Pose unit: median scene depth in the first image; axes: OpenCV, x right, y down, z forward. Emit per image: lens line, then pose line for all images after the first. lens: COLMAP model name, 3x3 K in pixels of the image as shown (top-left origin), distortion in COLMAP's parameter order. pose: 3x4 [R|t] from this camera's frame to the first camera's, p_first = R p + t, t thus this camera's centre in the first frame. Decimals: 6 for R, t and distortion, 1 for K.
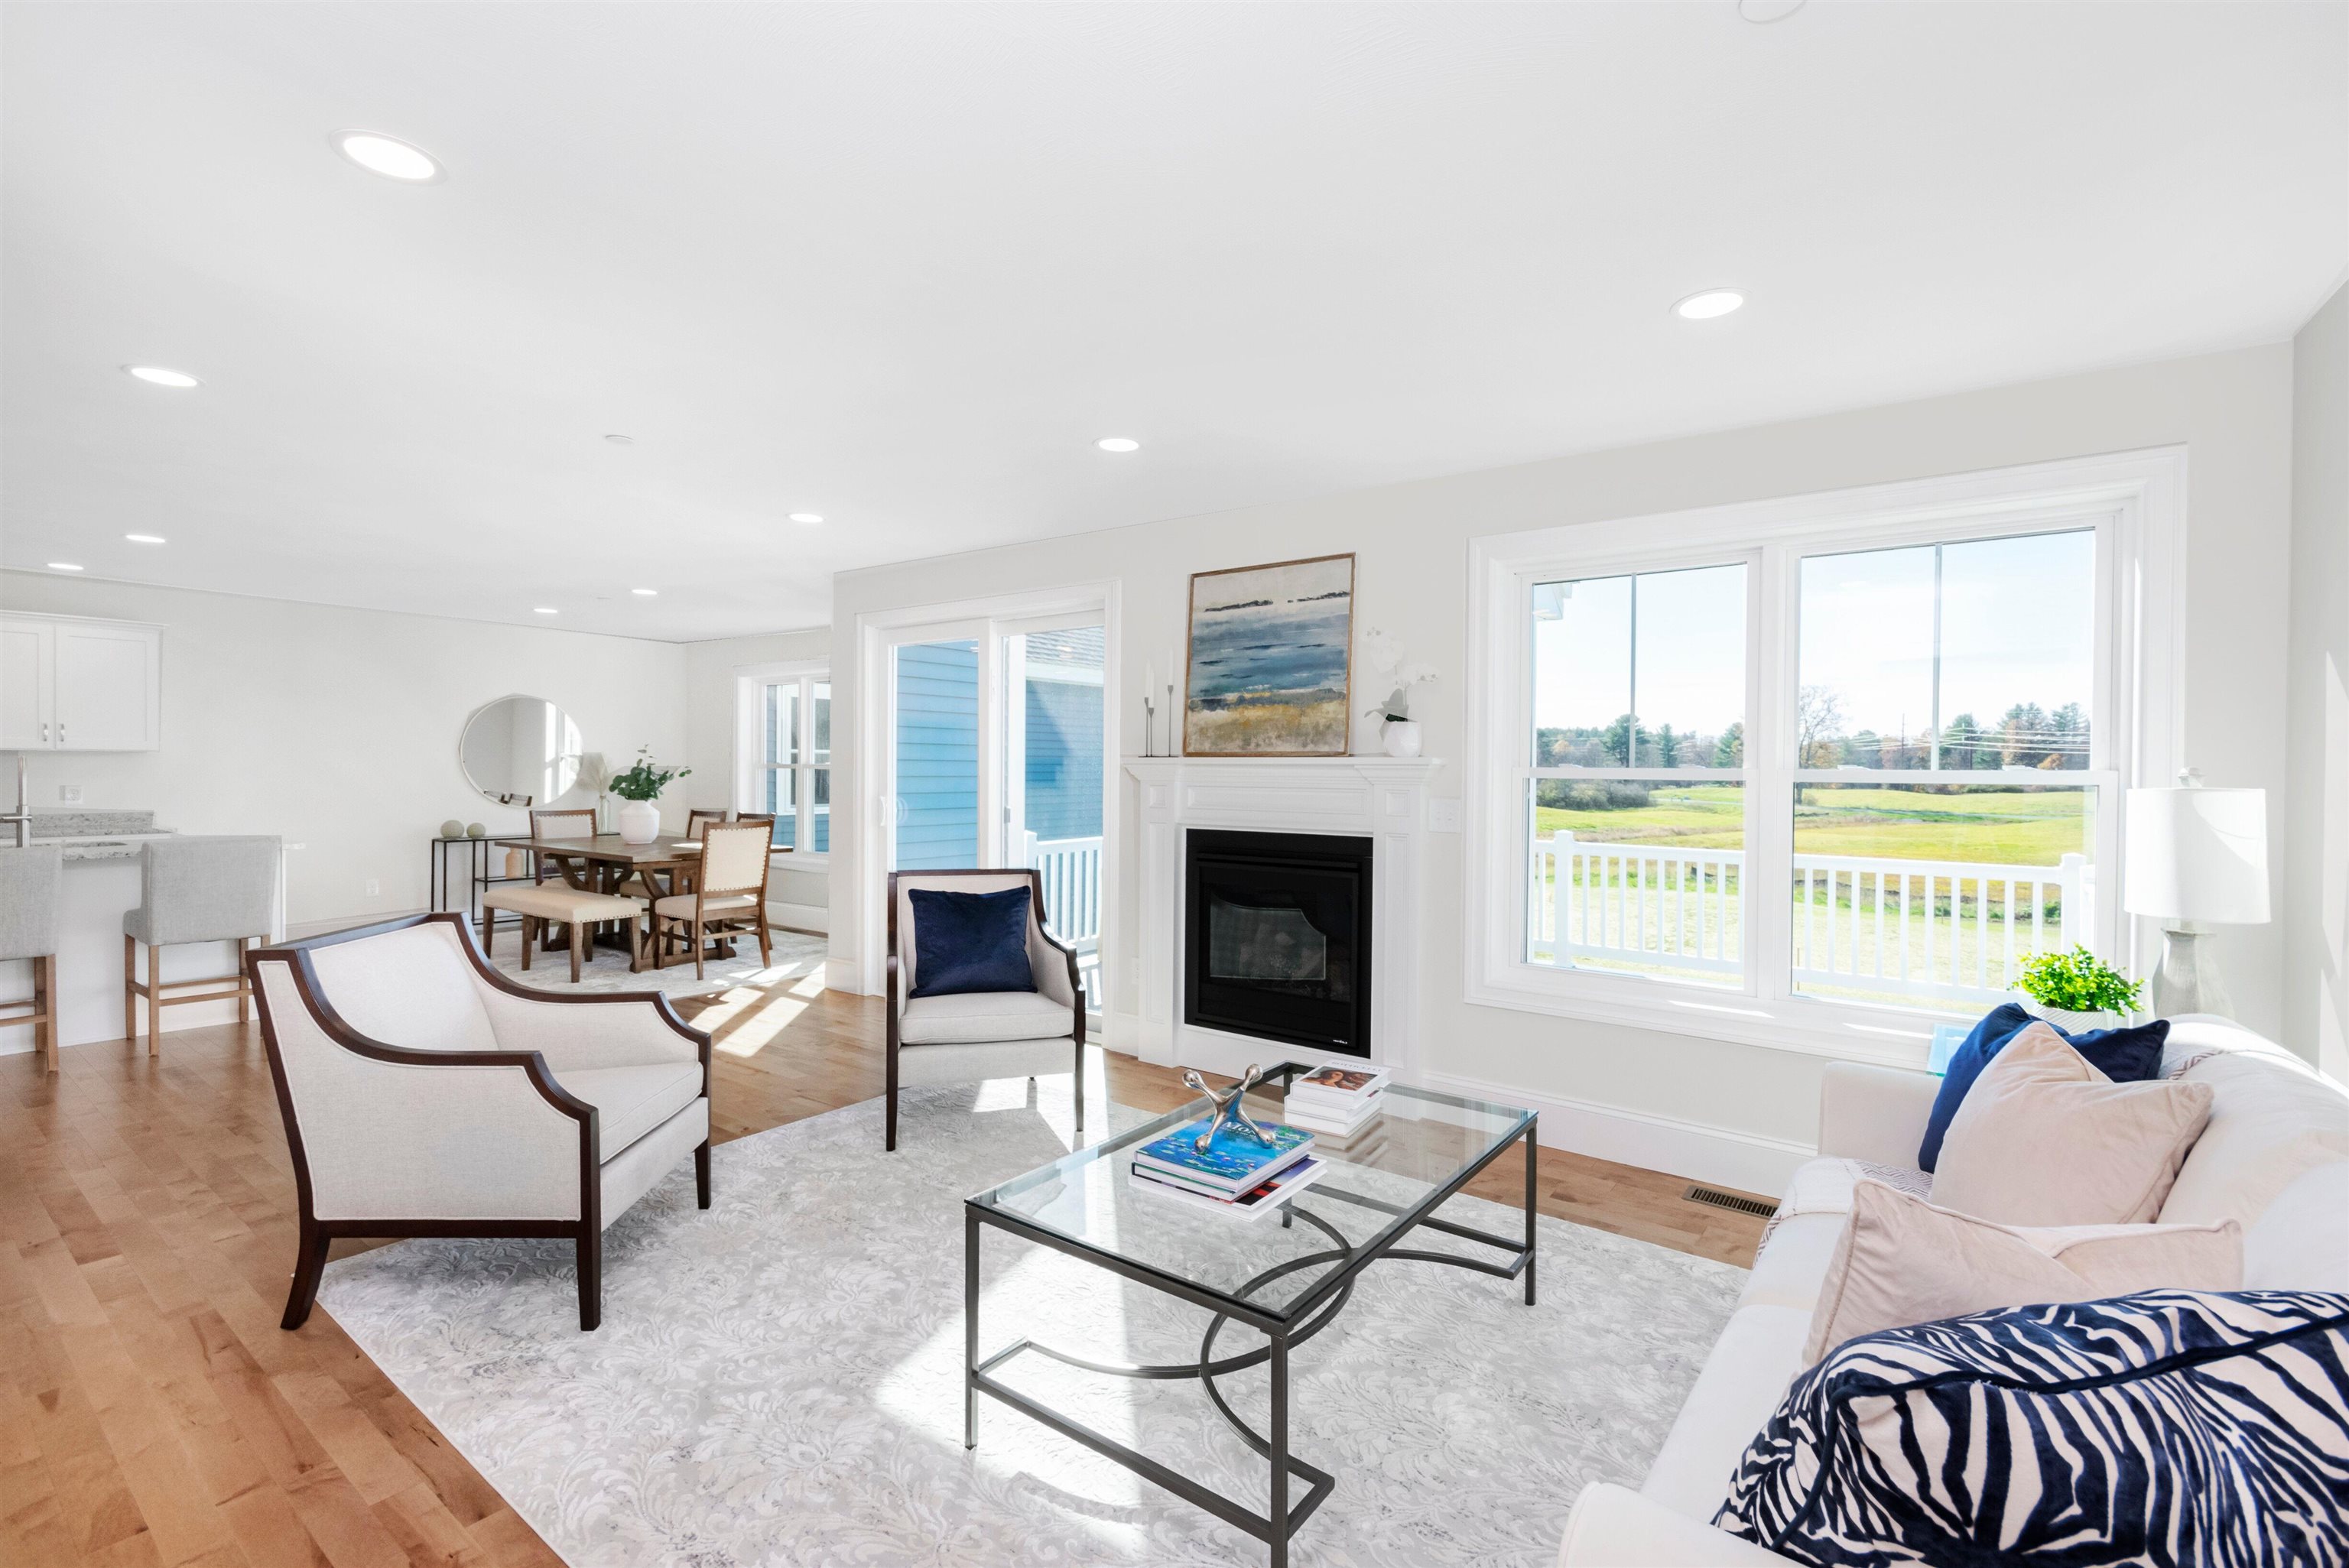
lens RADIAL K [[1066.2, 0, 1188.3], [0, 1066.2, 779.4], [0, 0, 1]] dist [0.002992, -0.001562]
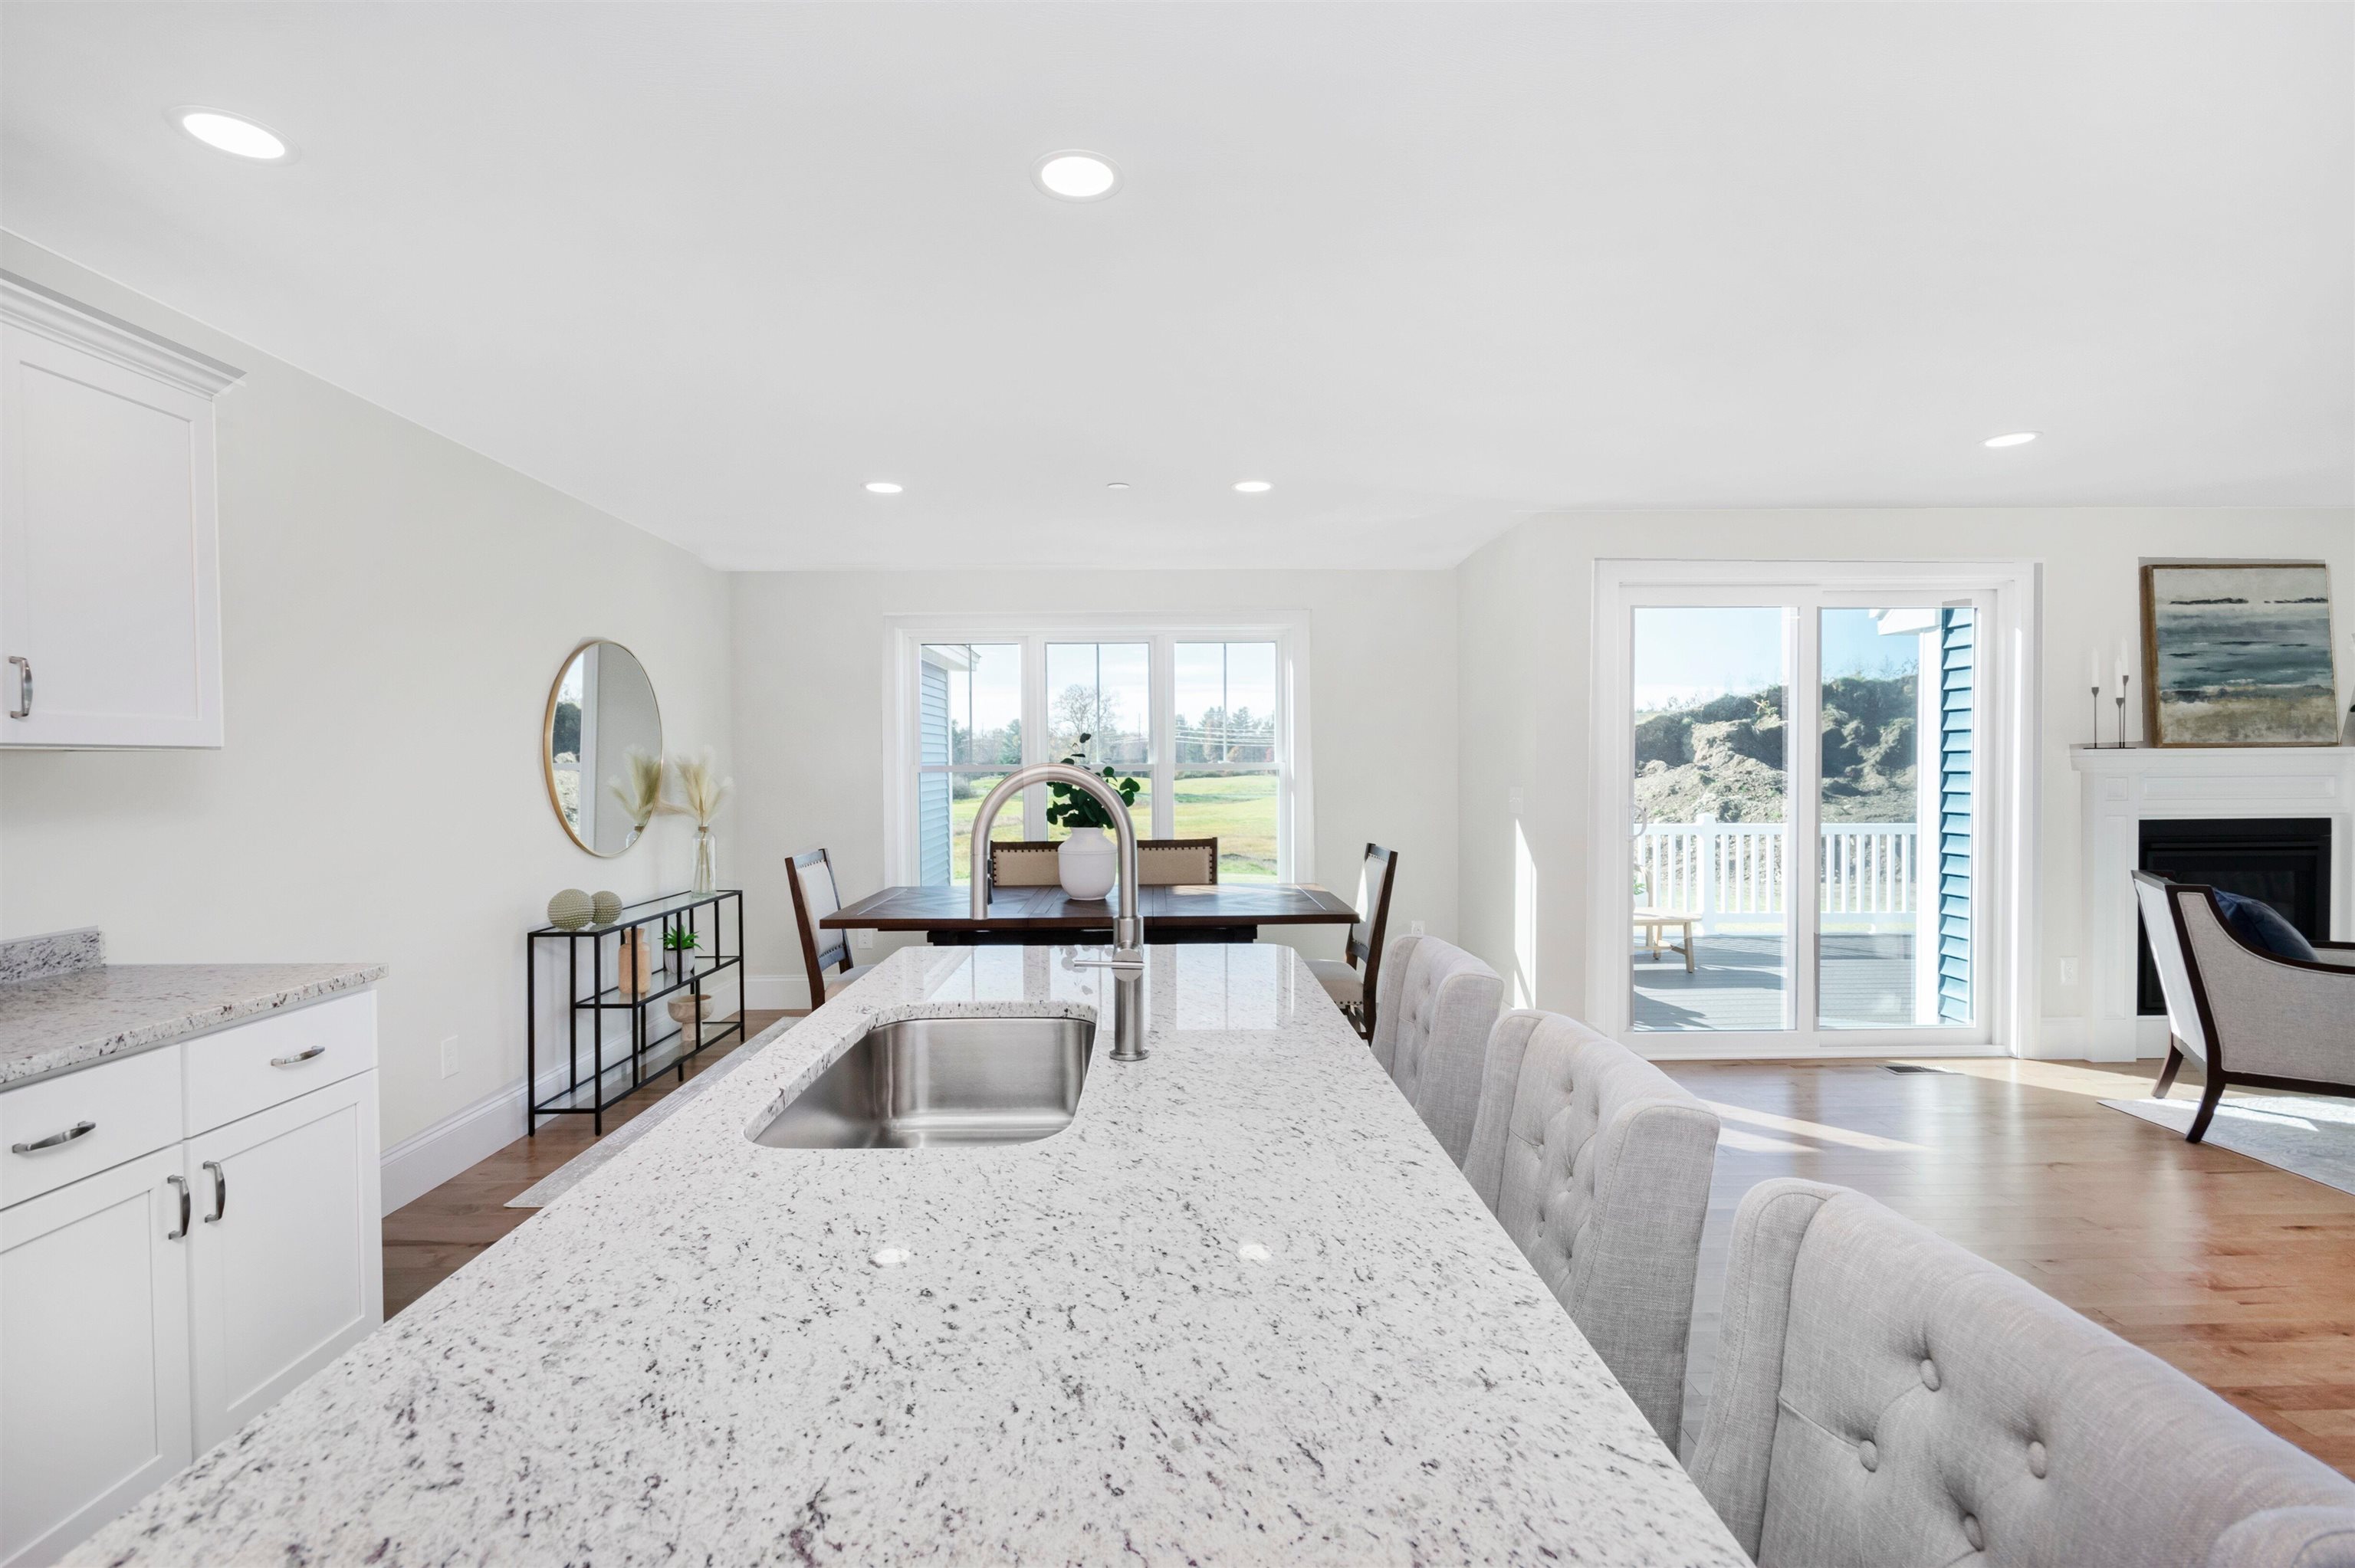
lens RADIAL K [[1068.9, 0, 1169.8], [0, 1068.9, 781.7], [0, 0, 1]] dist [0.002992, -0.001562]
pose [[0.792325, -0.025181, 0.609579, -1.392157], [0.020782, 0.999682, 0.014284, -0.023977], [-0.609745, 0.001350, 0.792596, 0.793888]]
